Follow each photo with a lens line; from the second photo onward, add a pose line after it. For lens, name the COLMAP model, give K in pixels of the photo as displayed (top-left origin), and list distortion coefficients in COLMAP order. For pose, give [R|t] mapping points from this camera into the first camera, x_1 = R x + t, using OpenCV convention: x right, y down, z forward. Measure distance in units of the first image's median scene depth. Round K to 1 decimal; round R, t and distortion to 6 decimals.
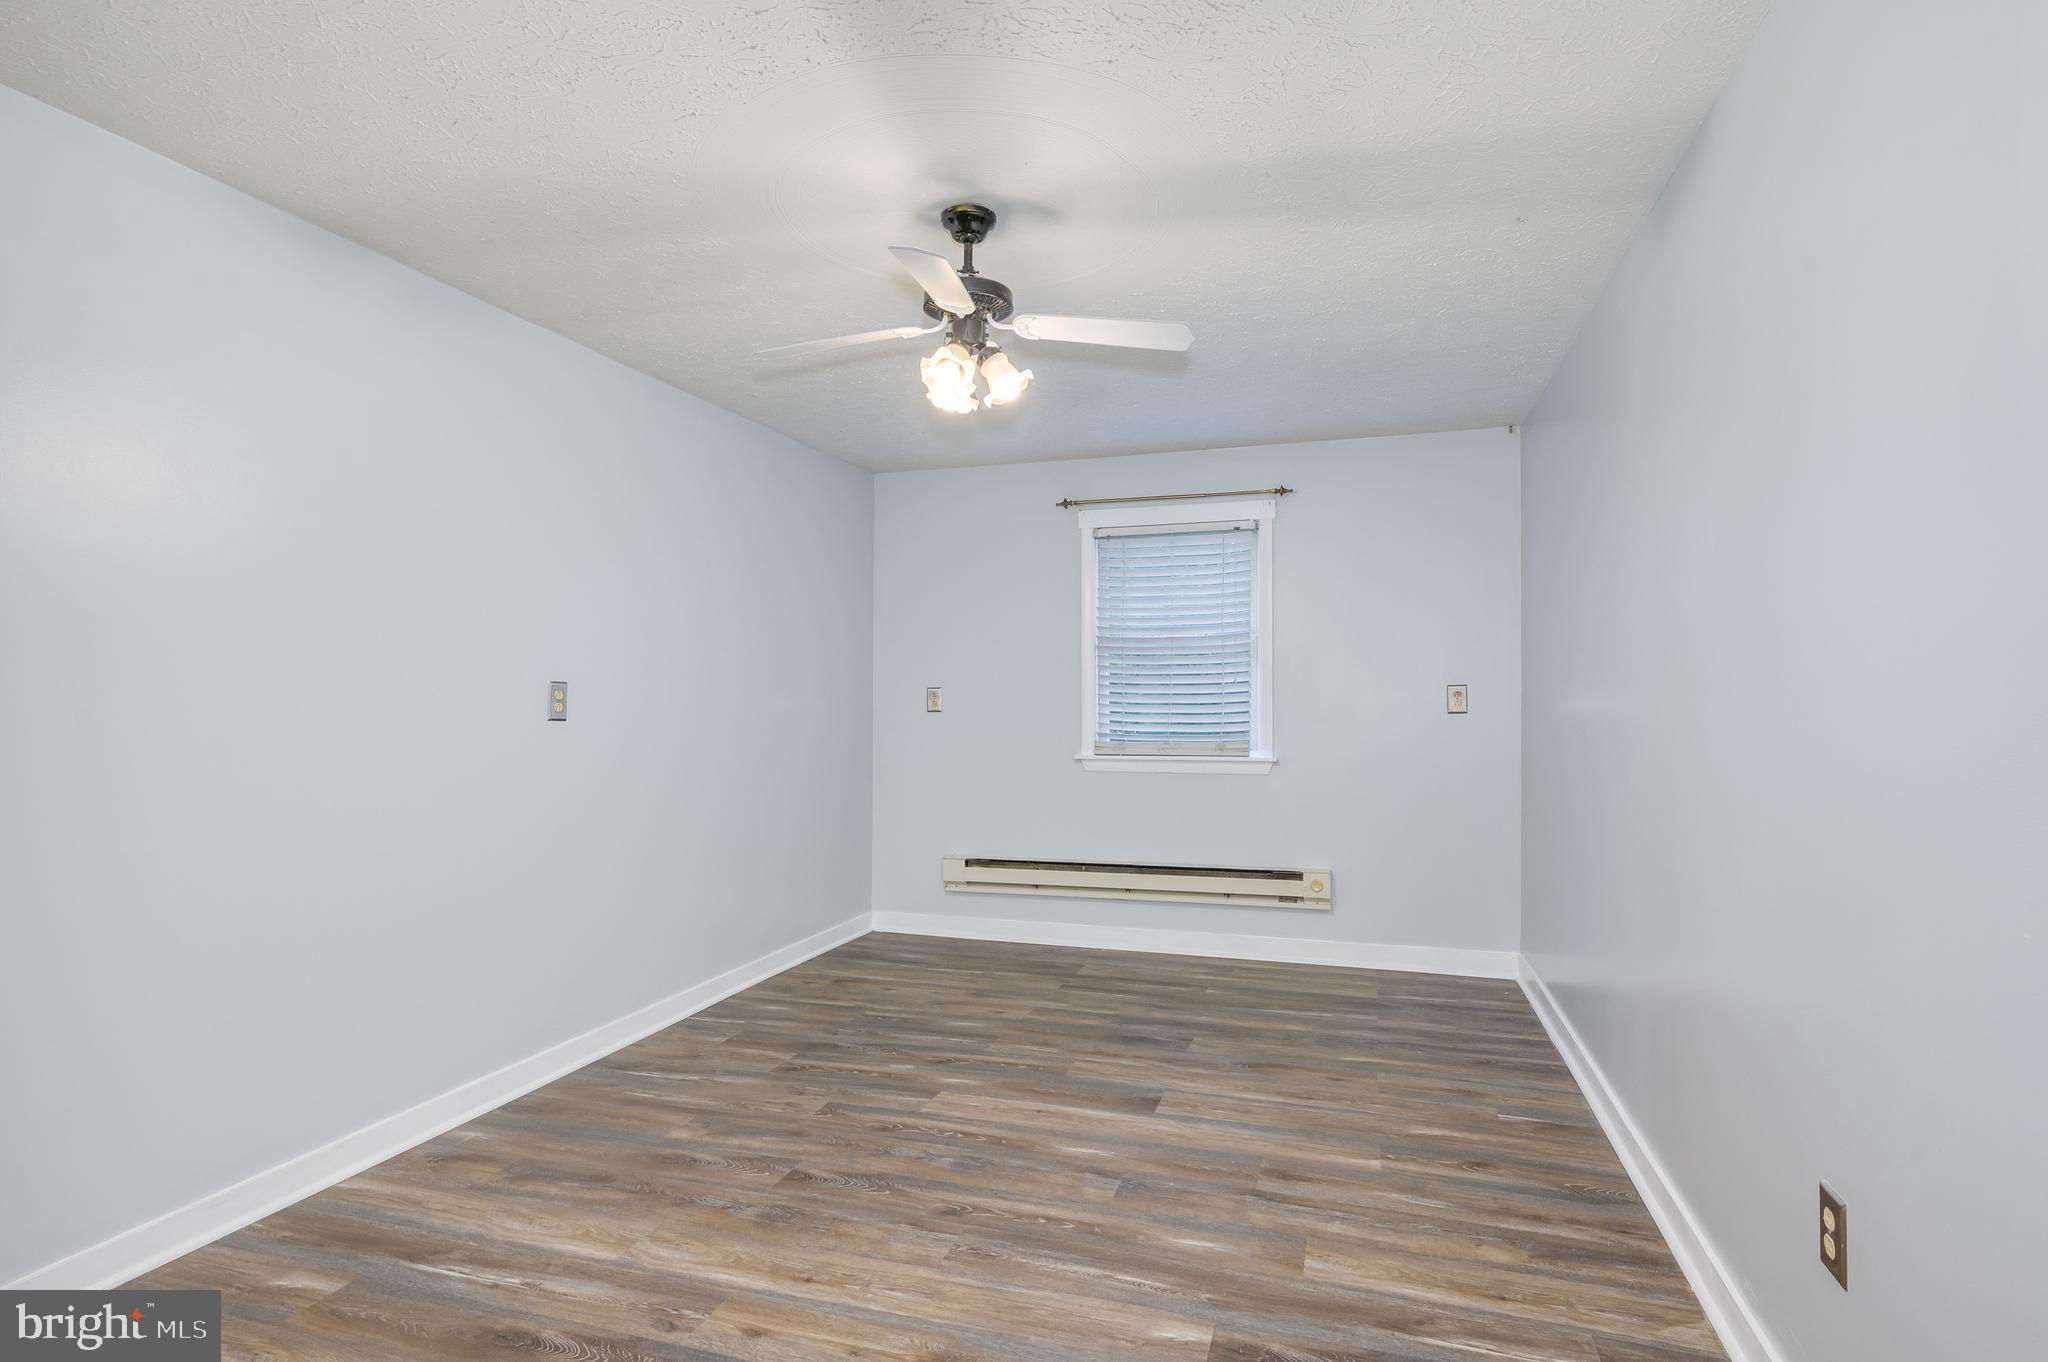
lens RADIAL K [[1040.1, 0, 1027.7], [0, 1040.1, 691.4], [0, 0, 1]] dist [0.003215, 0.001246]
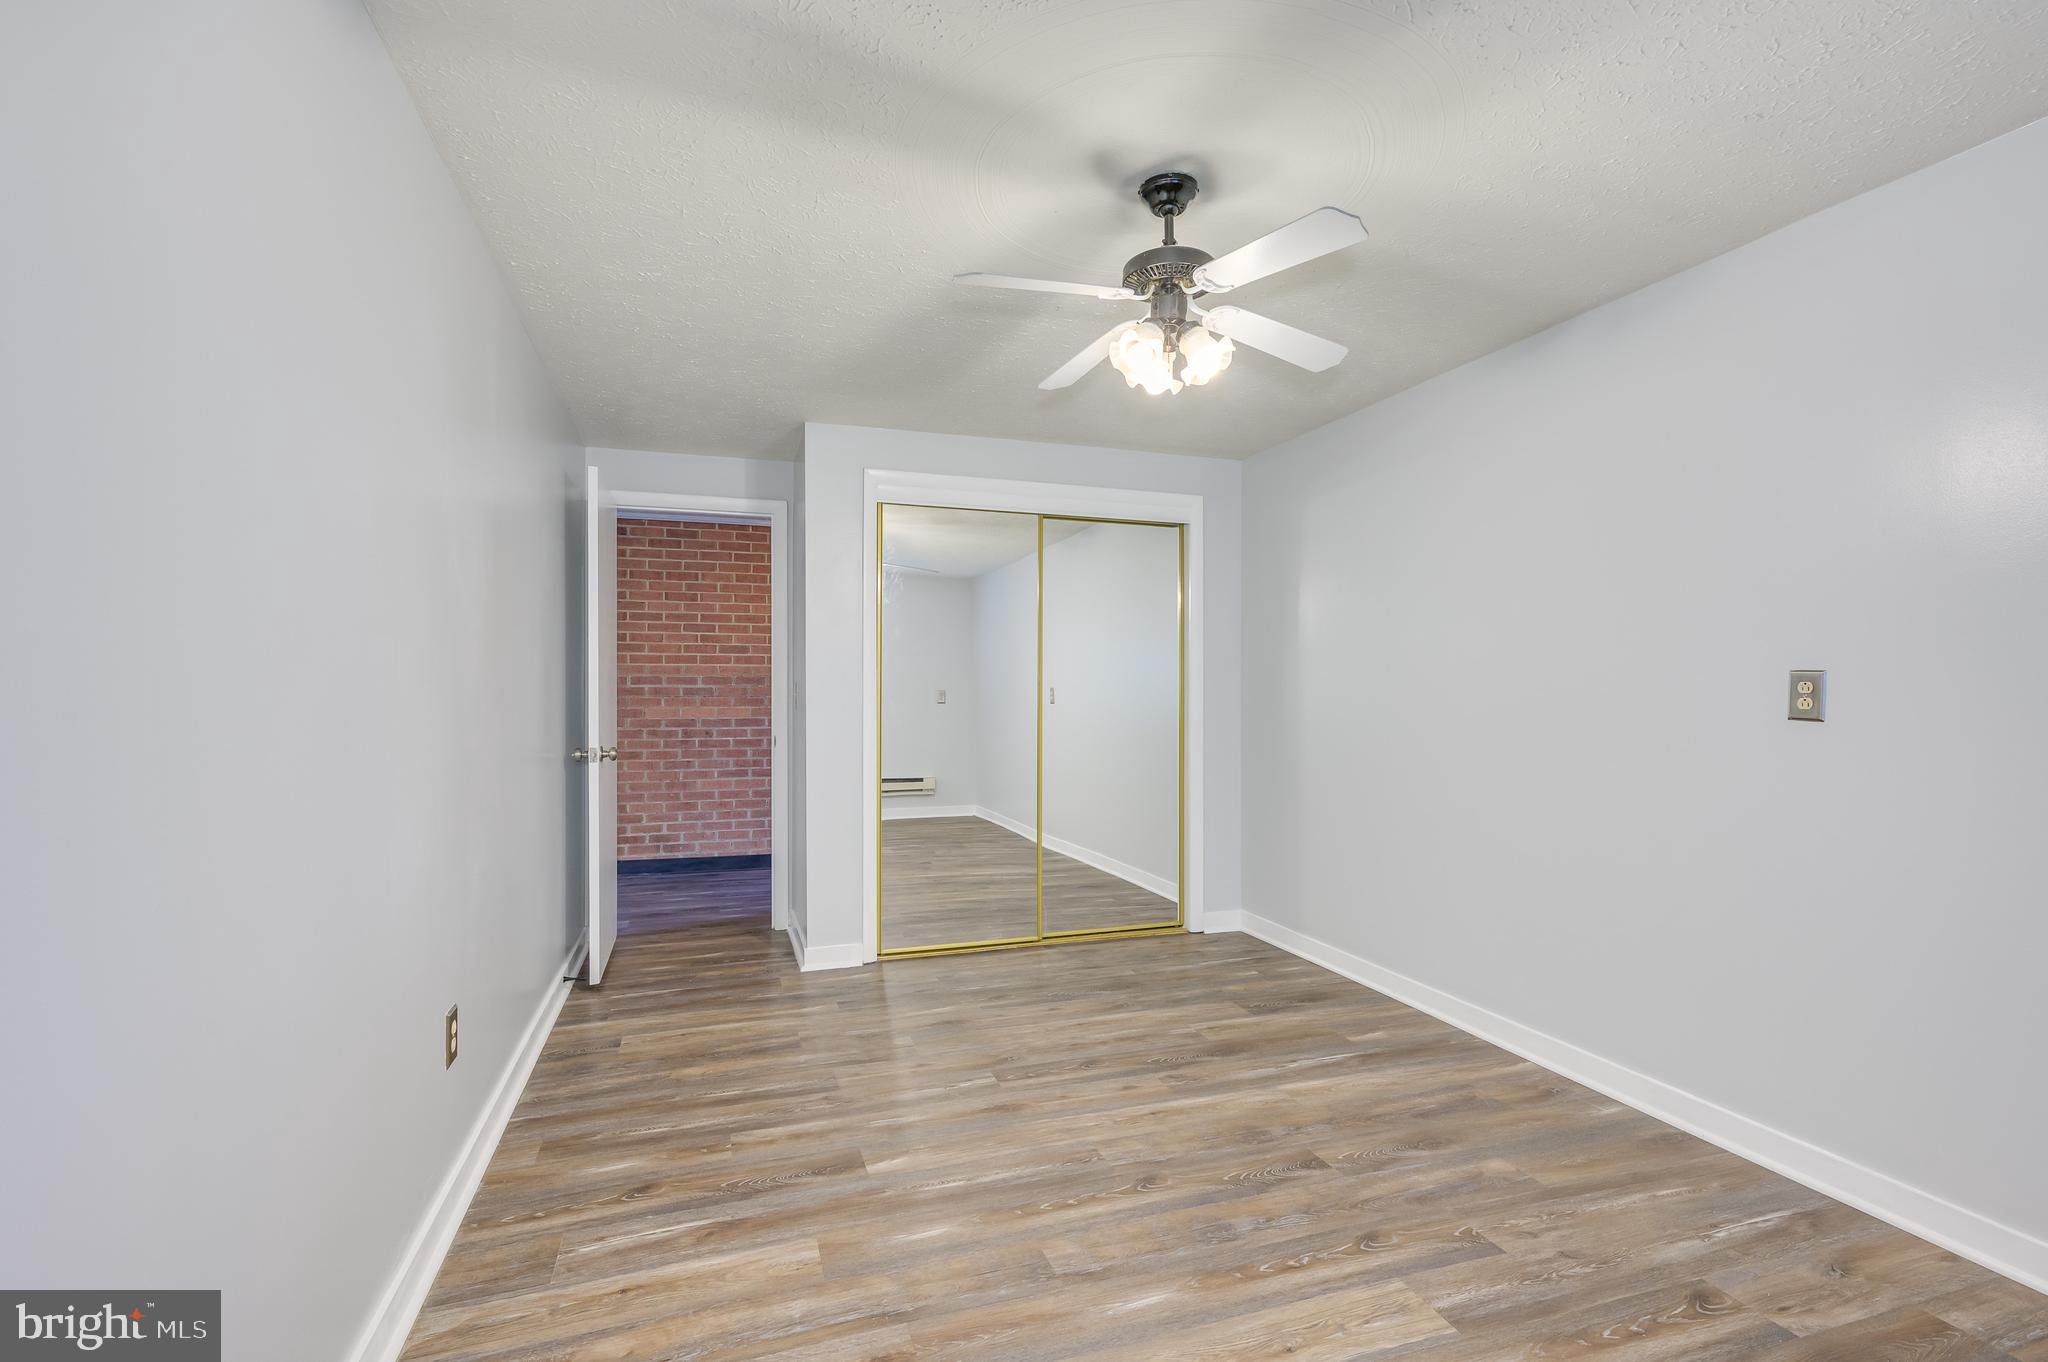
lens RADIAL K [[941.0, 0, 1029.3], [0, 941.0, 688.8], [0, 0, 1]] dist [0.002862, 0.000633]
pose [[-0.802106, -0.000119, -0.597182, 0.574830], [0.003746, 0.999979, -0.005231, 0.008601], [0.597170, -0.006433, -0.802089, 1.648878]]
